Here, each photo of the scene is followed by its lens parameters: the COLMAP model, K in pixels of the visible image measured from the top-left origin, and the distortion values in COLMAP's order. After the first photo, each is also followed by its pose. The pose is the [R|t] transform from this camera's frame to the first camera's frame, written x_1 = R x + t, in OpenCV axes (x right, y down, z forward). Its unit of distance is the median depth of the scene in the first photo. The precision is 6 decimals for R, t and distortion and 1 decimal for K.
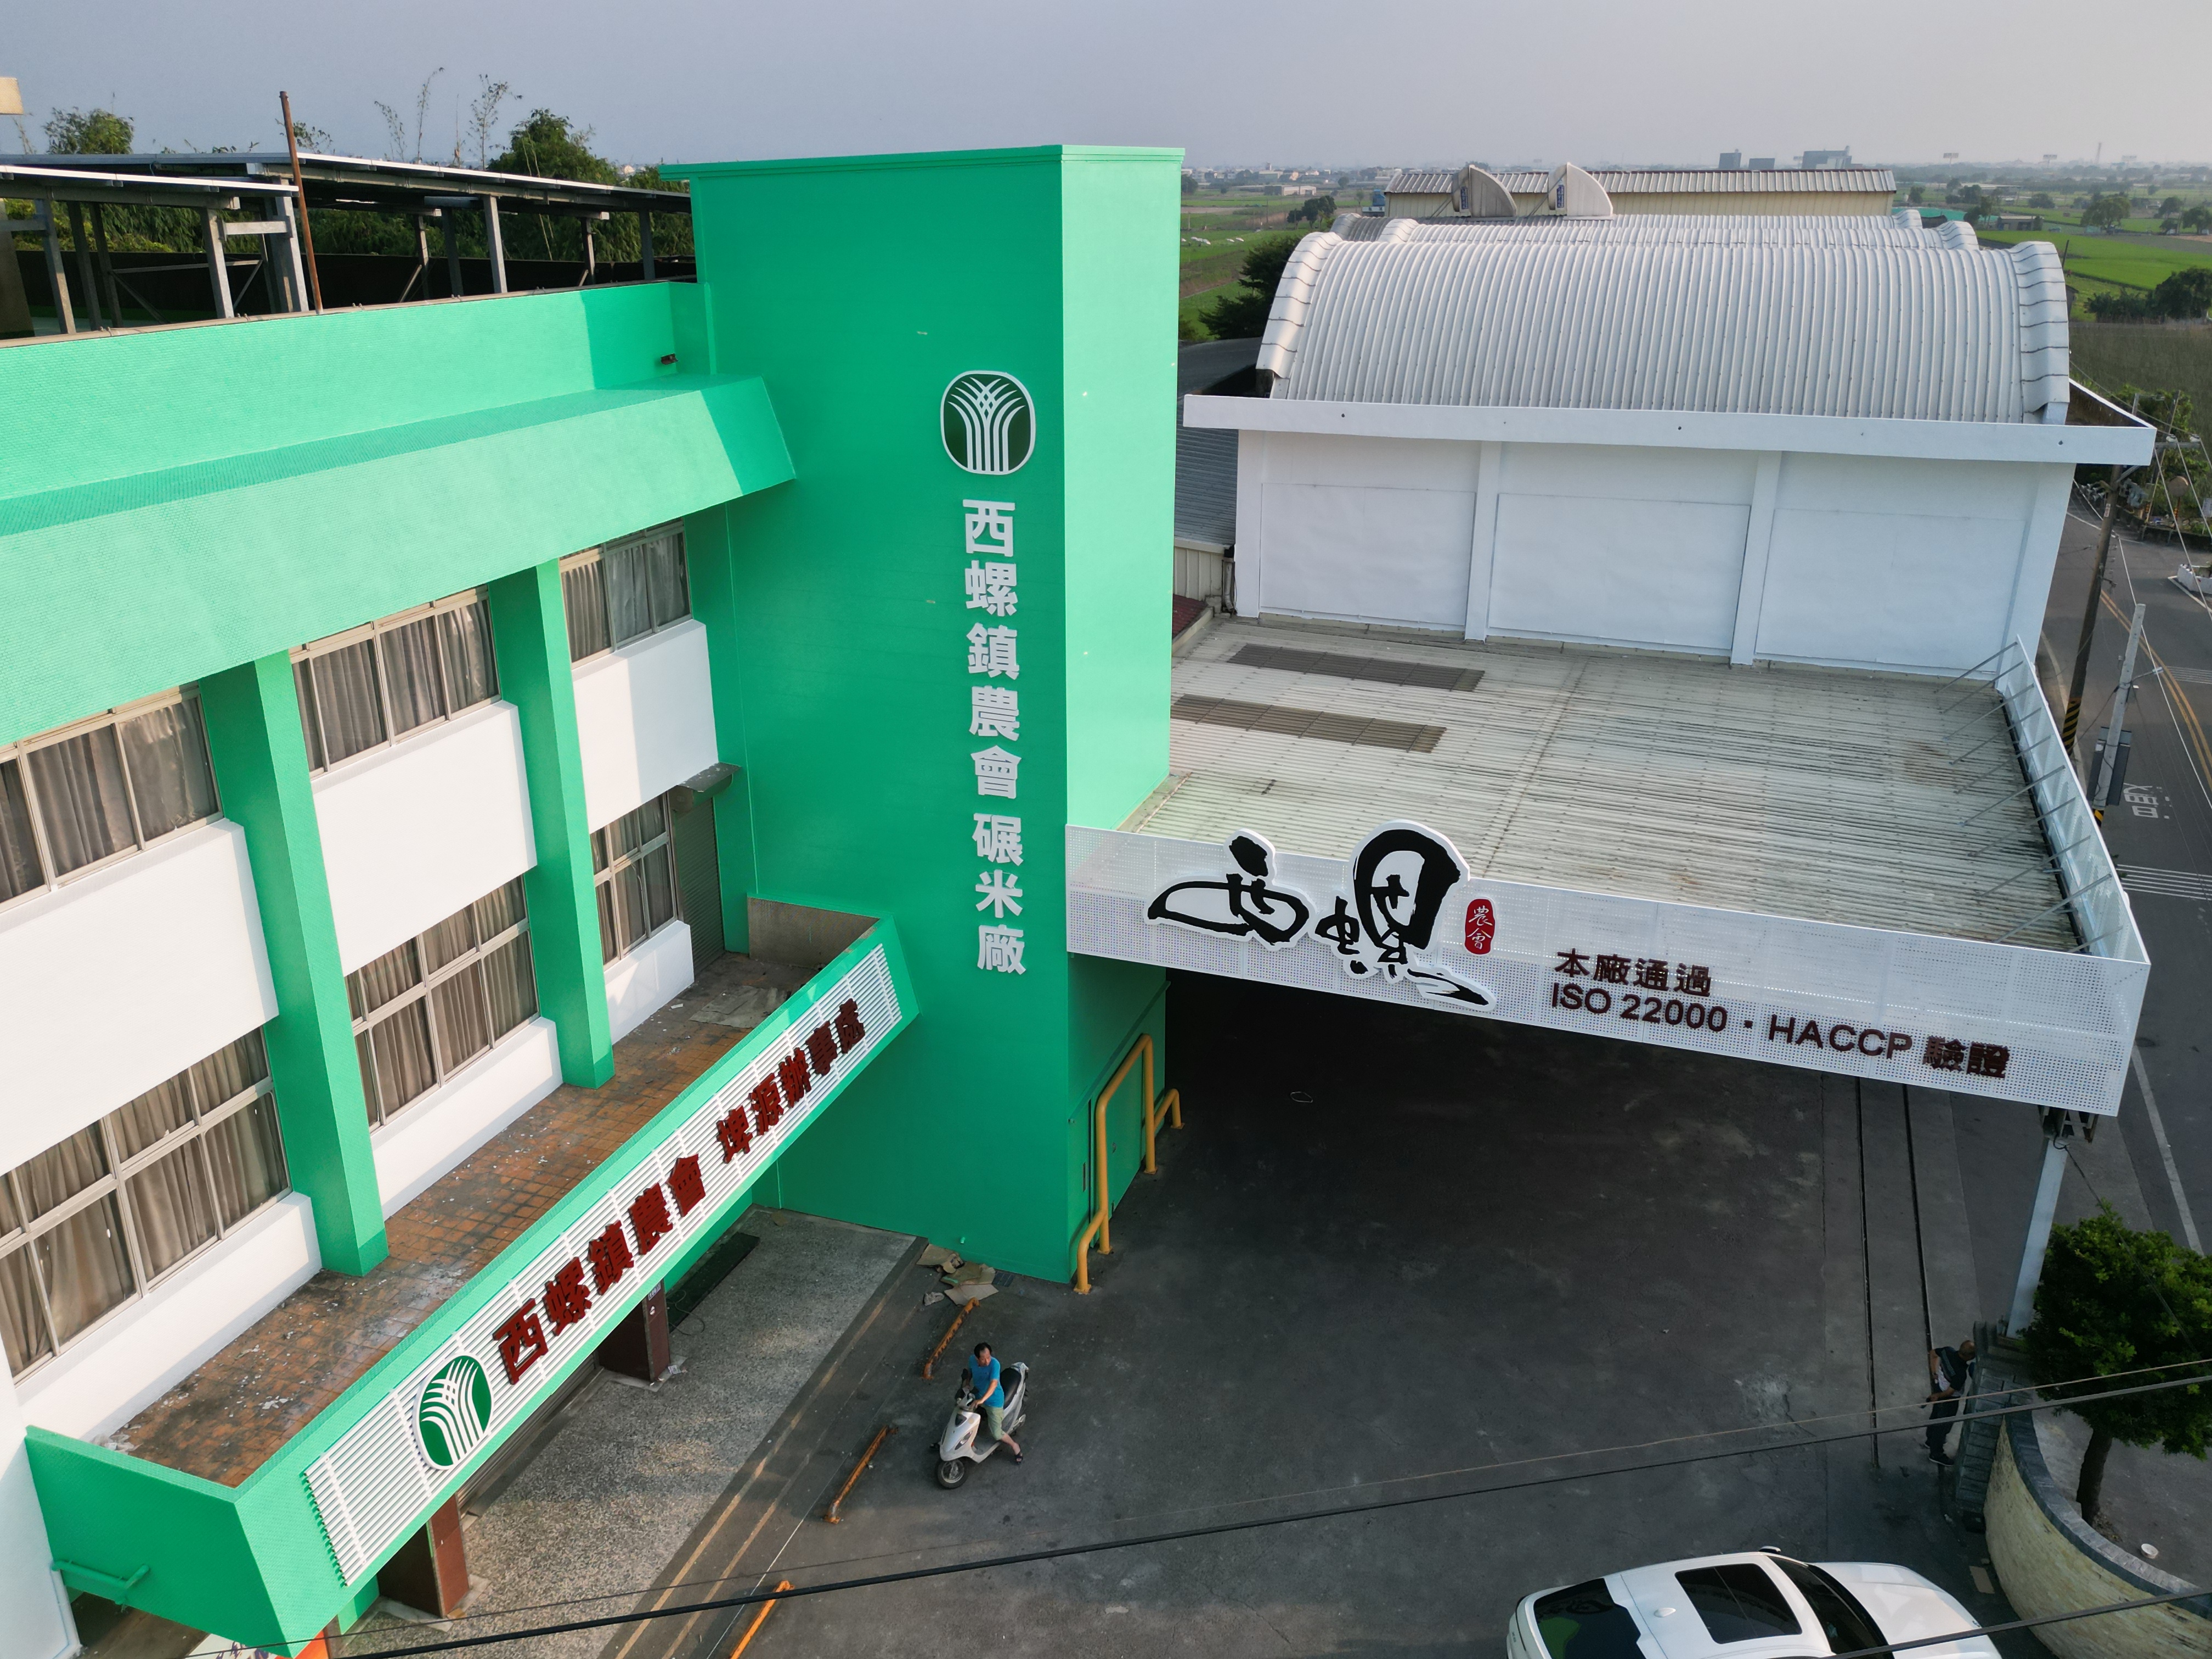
lens RADIAL K [[1663.0, 0, 1106.0], [0, 1663.0, 829.5], [0, 0, 1]] dist [0.009375, -0.127374]
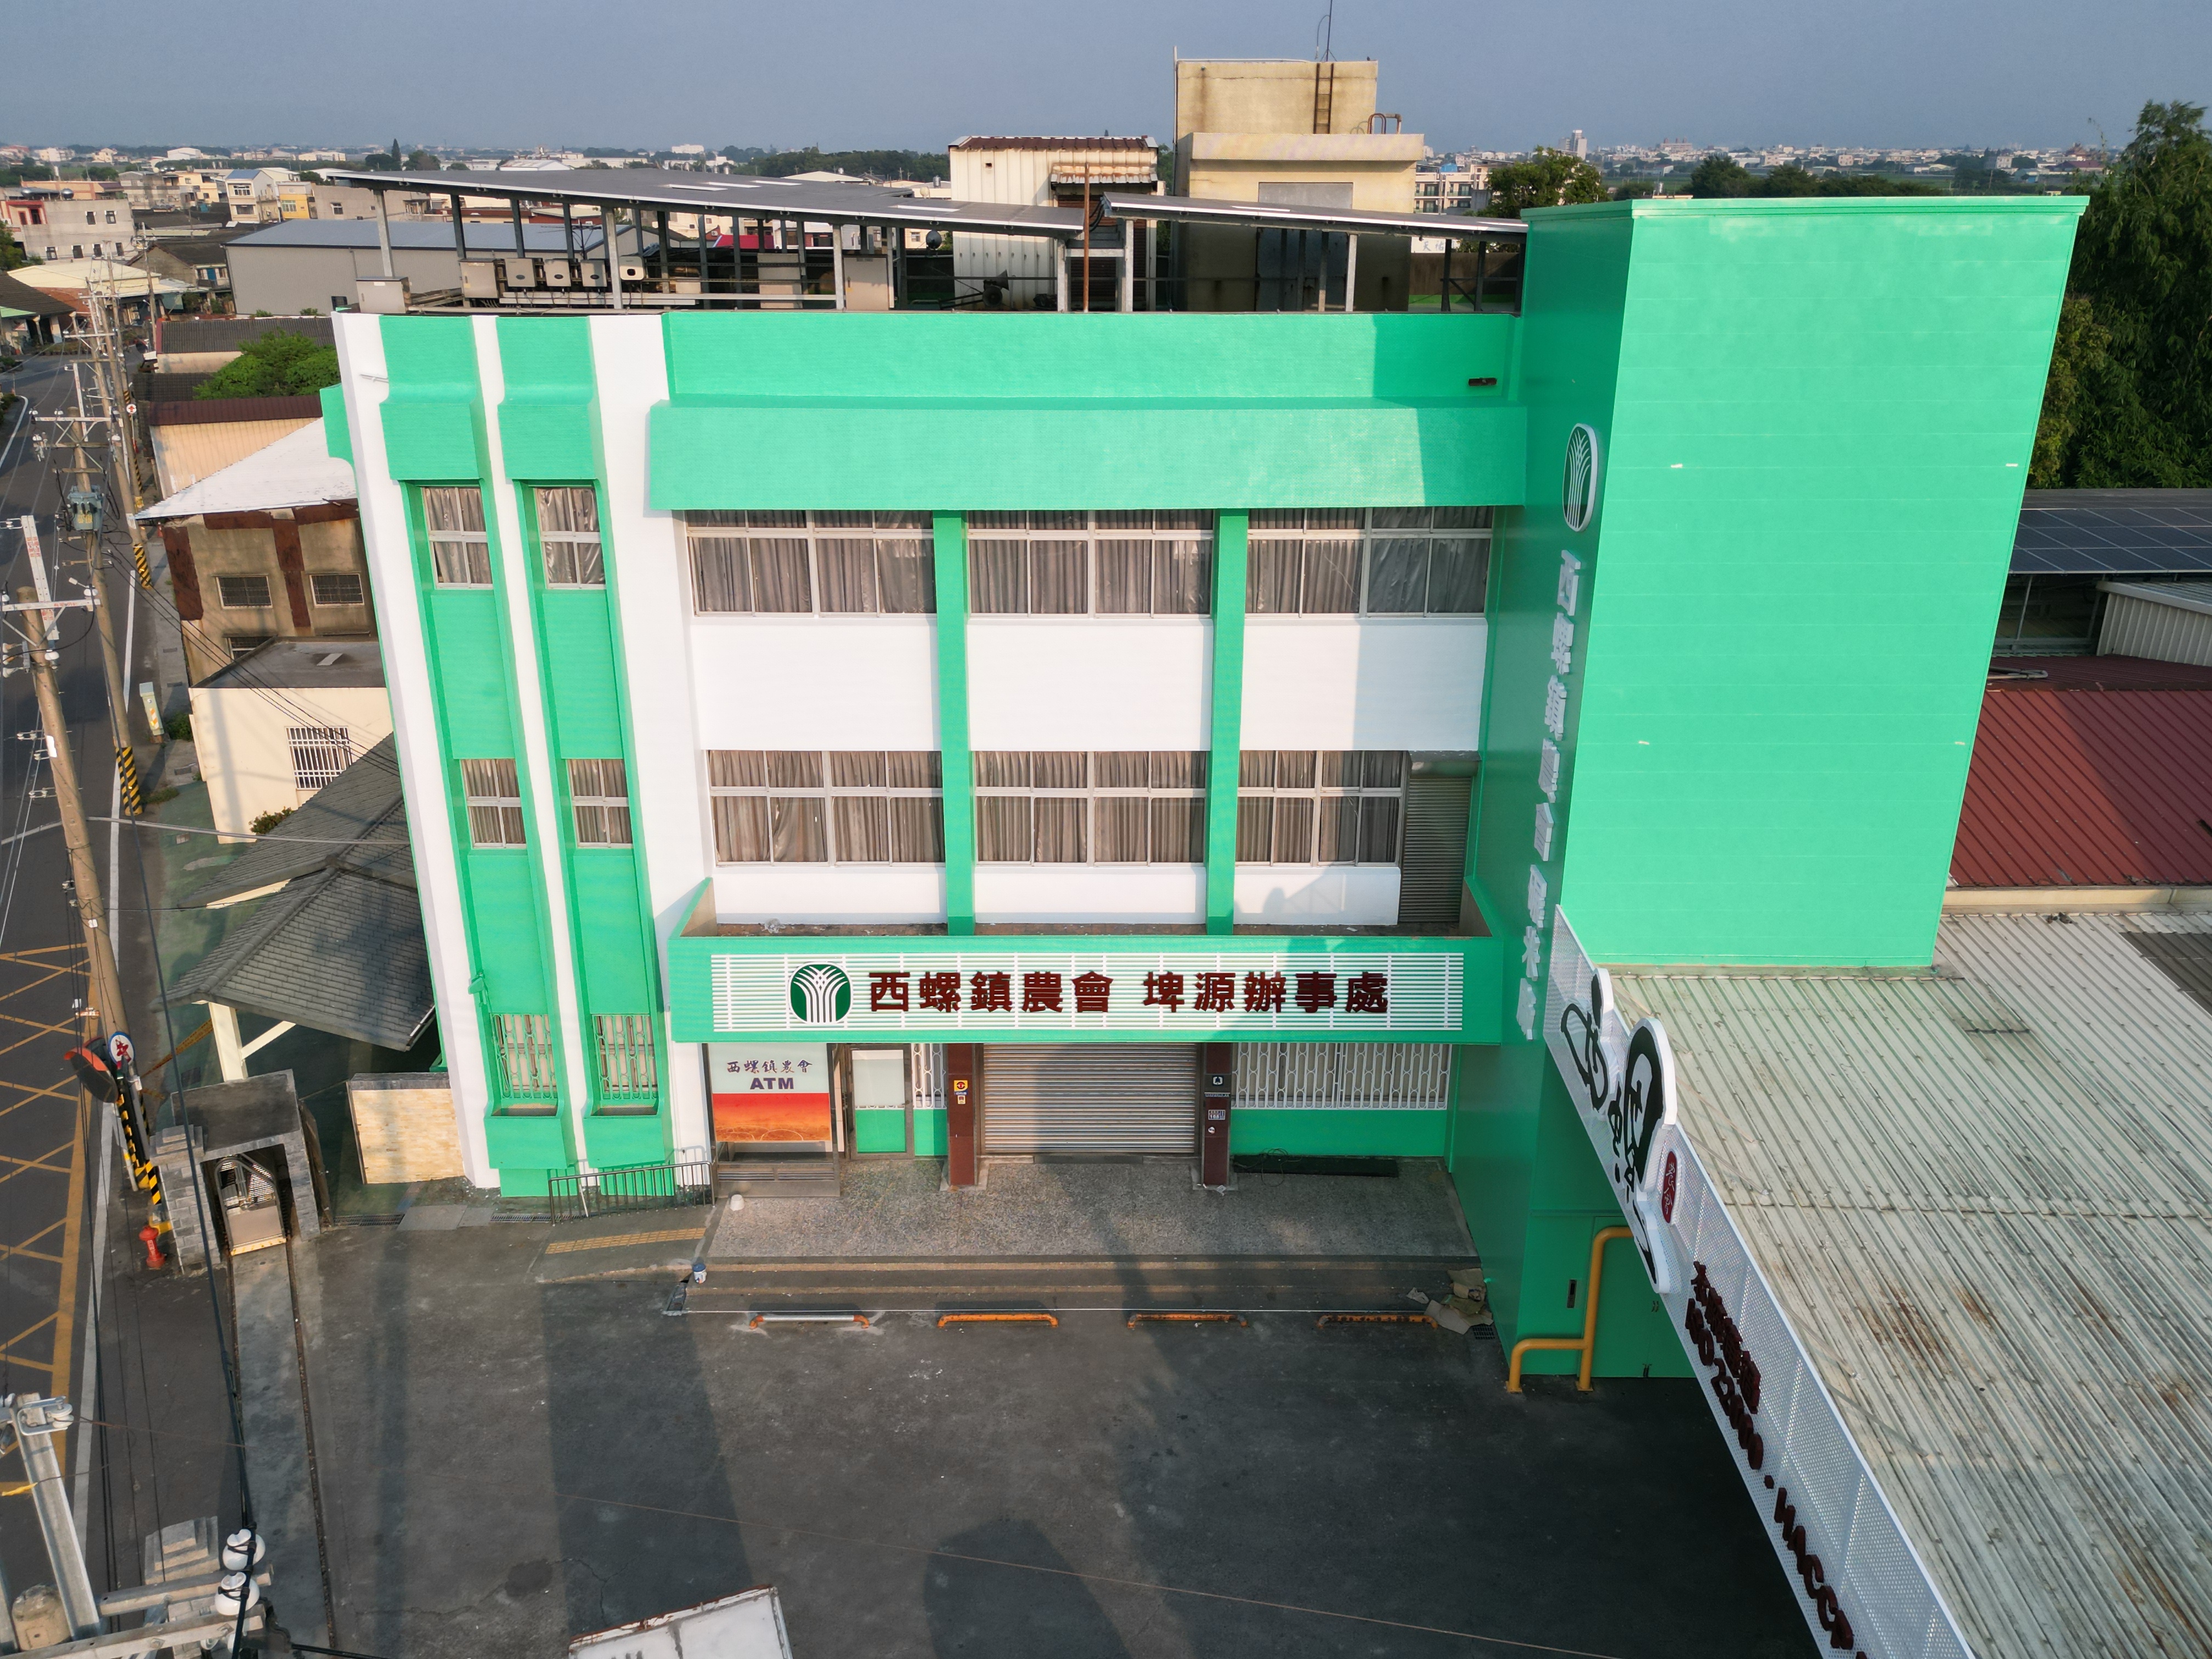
lens RADIAL K [[1663.0, 0, 1106.0], [0, 1663.0, 829.5], [0, 0, 1]] dist [0.009375, -0.127374]
pose [[0.325683, 0.340982, -0.881851, 0.755724], [-0.339583, 0.912654, 0.227479, -0.180113], [0.882391, 0.225375, 0.413027, 0.387412]]
